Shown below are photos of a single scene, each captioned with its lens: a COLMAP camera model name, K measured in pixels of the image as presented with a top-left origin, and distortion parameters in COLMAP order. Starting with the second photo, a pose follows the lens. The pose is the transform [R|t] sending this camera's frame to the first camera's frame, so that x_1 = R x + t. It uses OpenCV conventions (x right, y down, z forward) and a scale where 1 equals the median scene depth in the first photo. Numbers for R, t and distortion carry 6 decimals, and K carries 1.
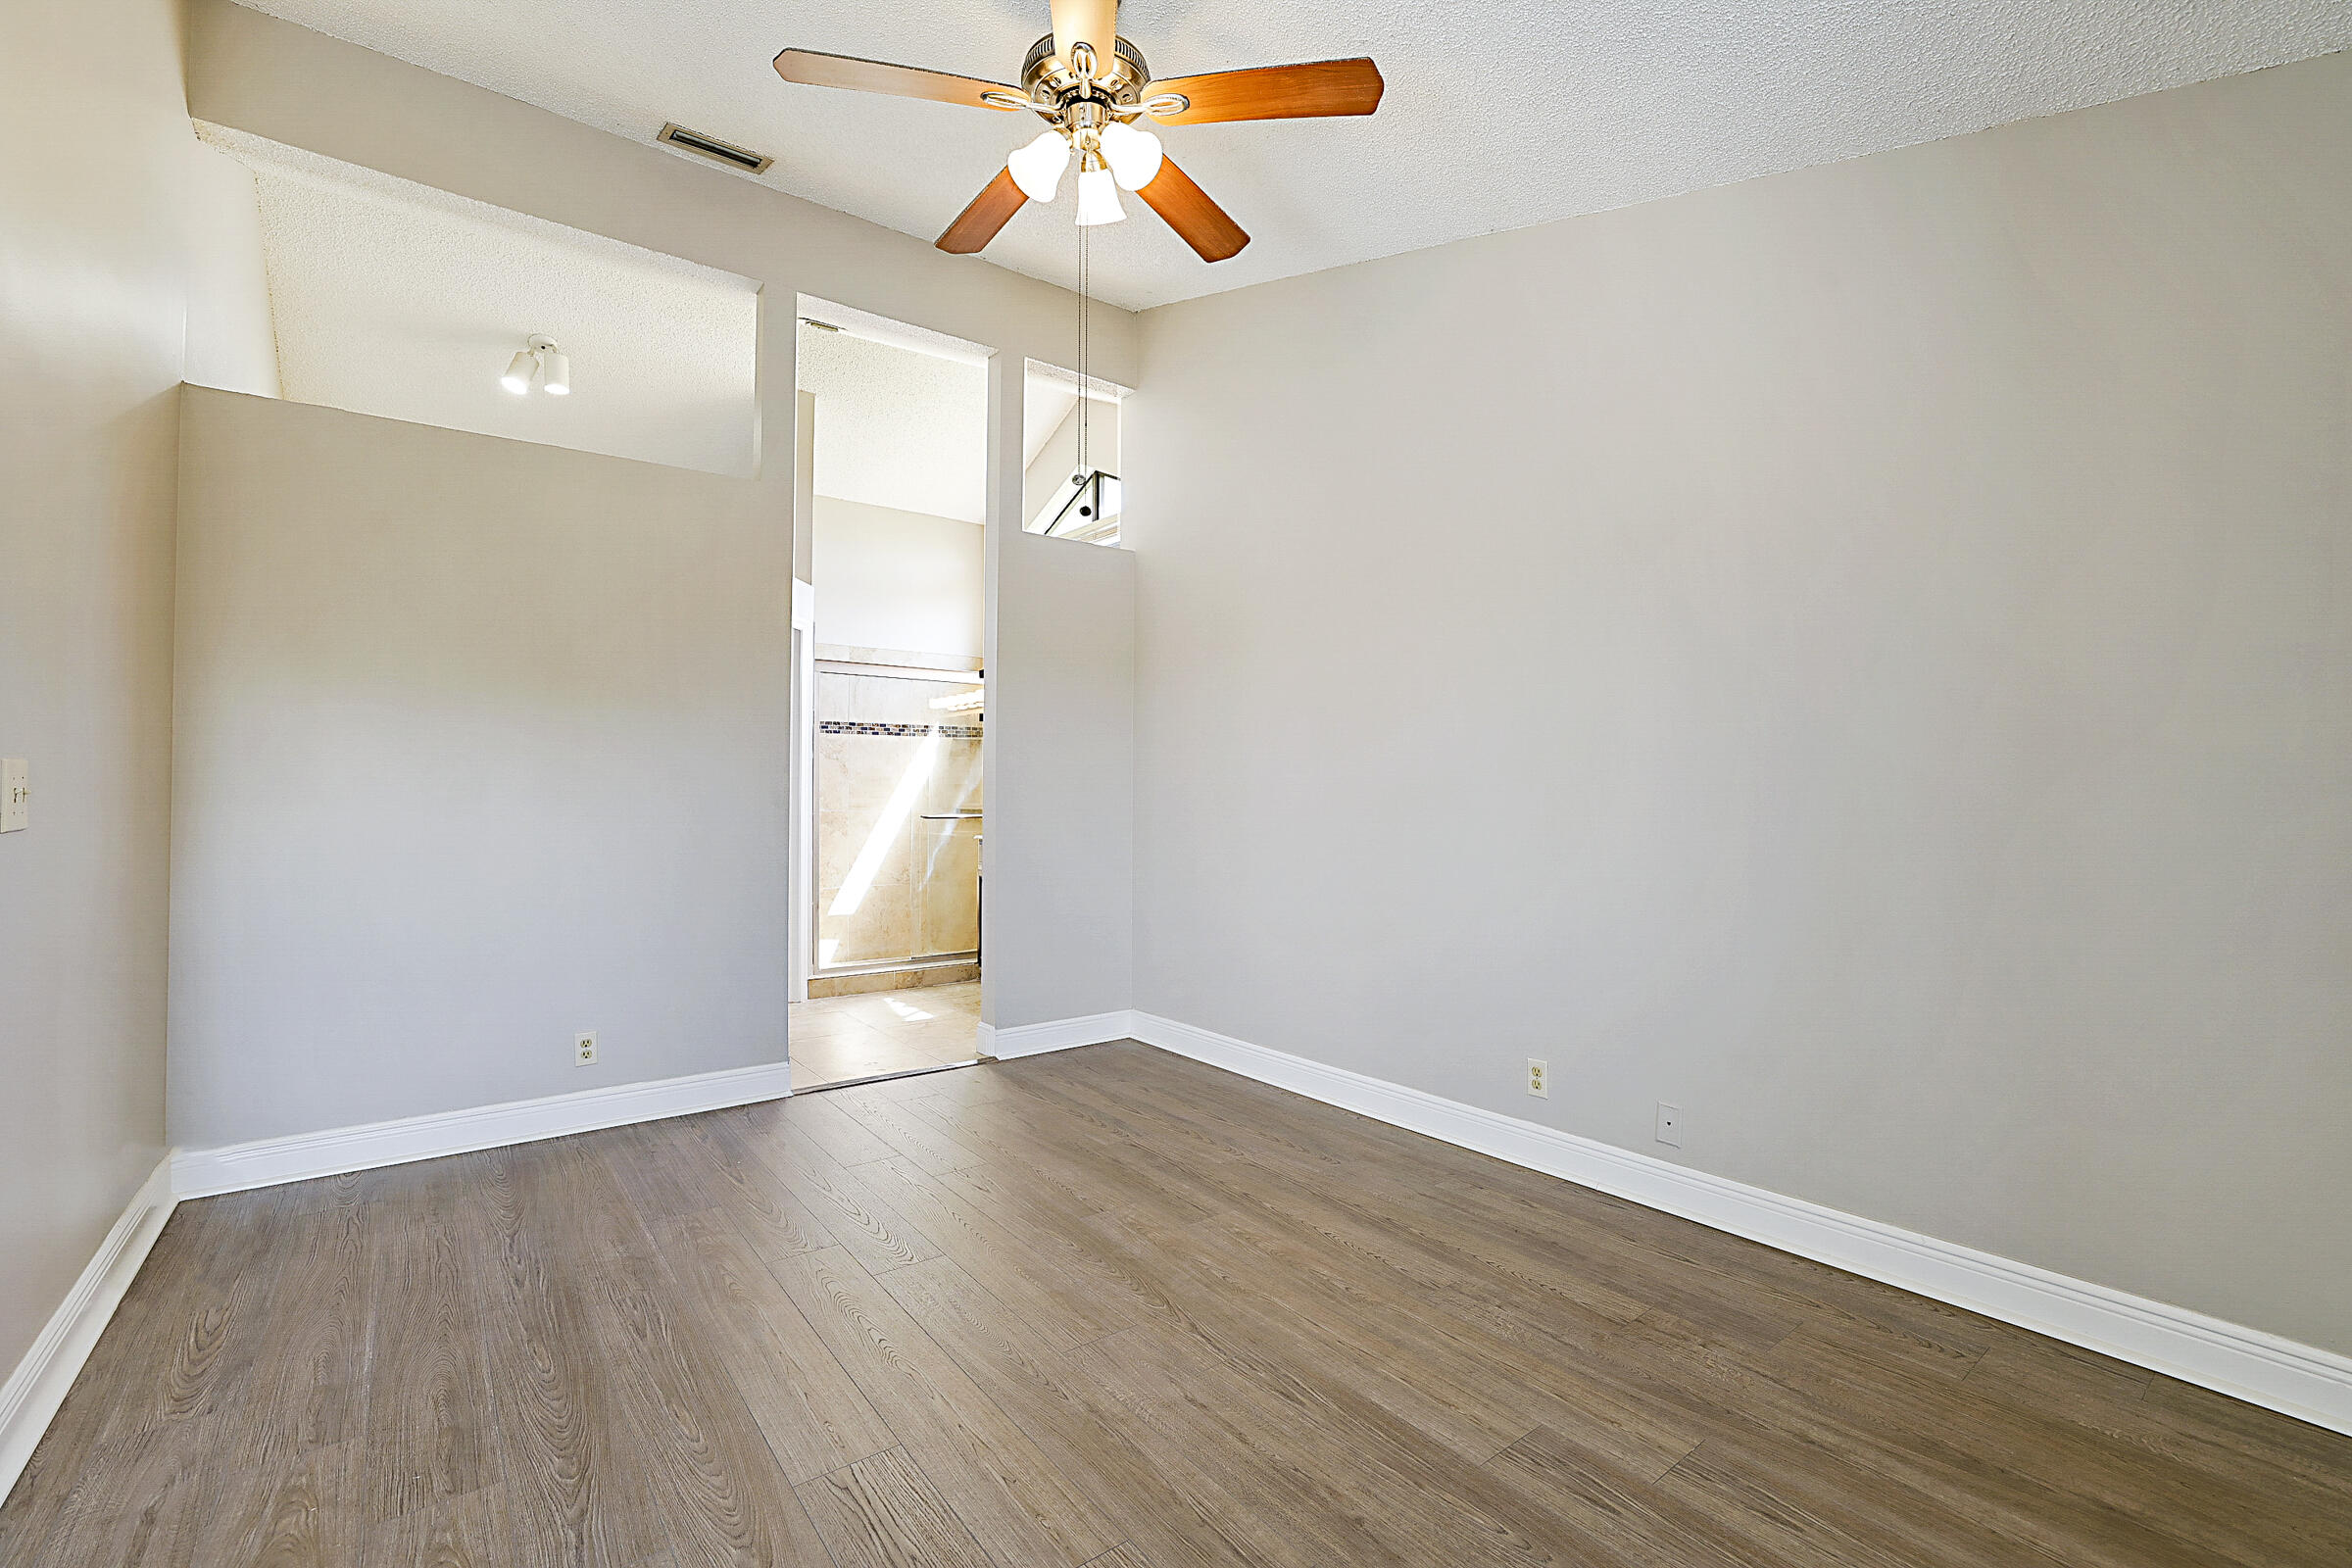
lens RADIAL K [[1021.4, 0, 1198.6], [0, 1021.4, 782.5], [0, 0, 1]] dist [-0.038960, 0.012559]
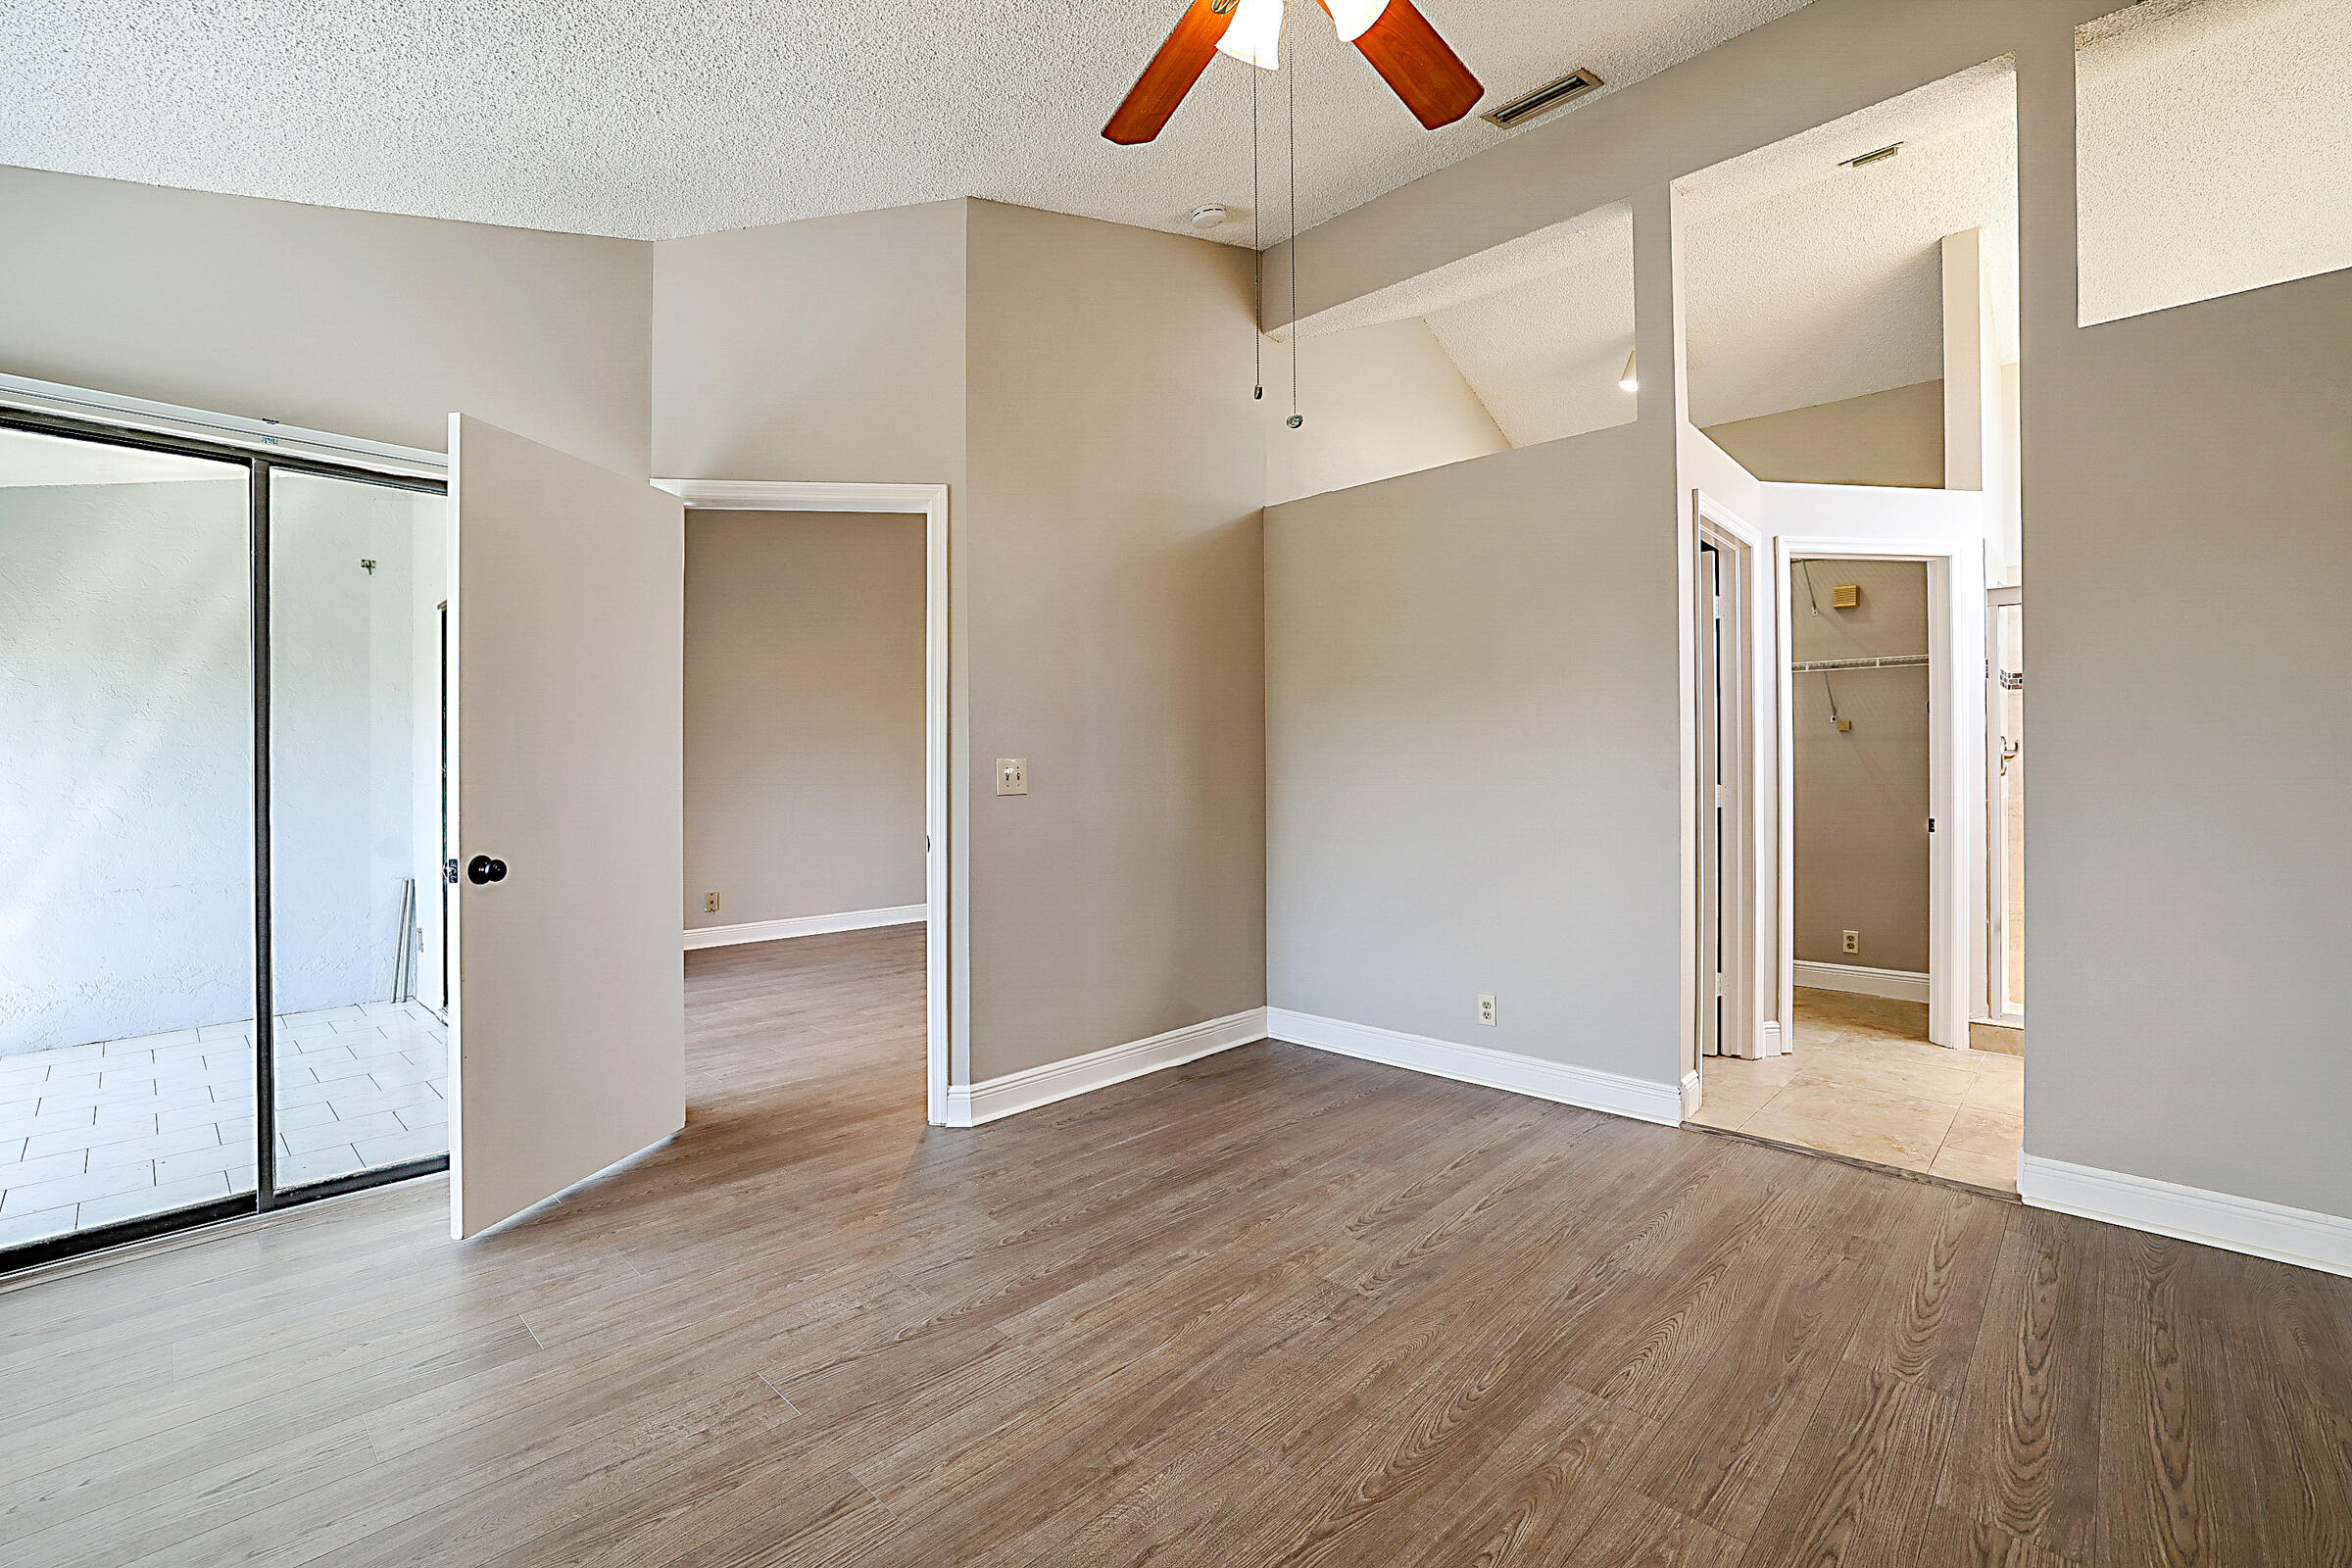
lens RADIAL K [[1021.4, 0, 1163.9], [0, 1021.4, 783.5], [0, 0, 1]] dist [-0.038960, 0.012559]
pose [[0.119490, 0.008306, -0.992801, 0.485521], [0.017475, 0.999793, 0.010467, 0.002818], [0.992682, -0.018600, 0.119320, 0.586864]]
